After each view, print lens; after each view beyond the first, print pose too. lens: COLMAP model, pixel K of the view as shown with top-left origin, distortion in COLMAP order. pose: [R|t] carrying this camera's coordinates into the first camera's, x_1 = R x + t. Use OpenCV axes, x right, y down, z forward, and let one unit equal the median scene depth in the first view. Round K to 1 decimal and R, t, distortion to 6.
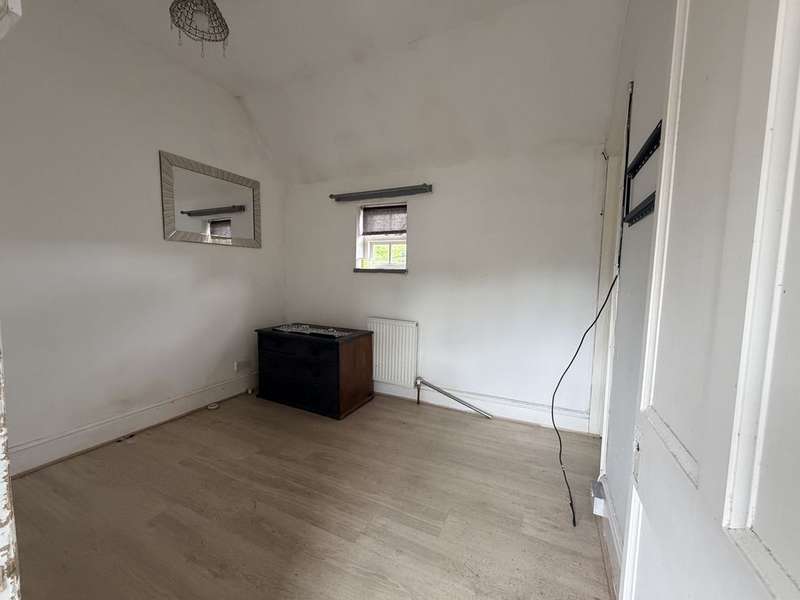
lens RADIAL K [[313.9, 0, 399.9], [0, 313.9, 302.4], [0, 0, 1]] dist [-0.001301, -0.000027]
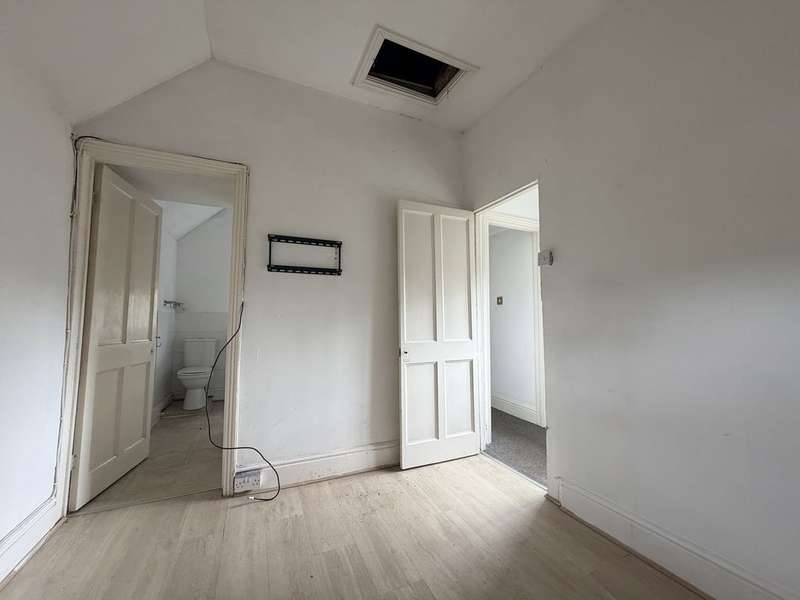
lens RADIAL K [[313.9, 0, 399.1], [0, 313.9, 296.9], [0, 0, 1]] dist [-0.001301, -0.000027]
pose [[-0.763931, 0.017082, 0.645072, -0.712834], [0.028986, 0.999549, 0.007859, -0.103701], [-0.644647, 0.024702, -0.764082, 1.733196]]
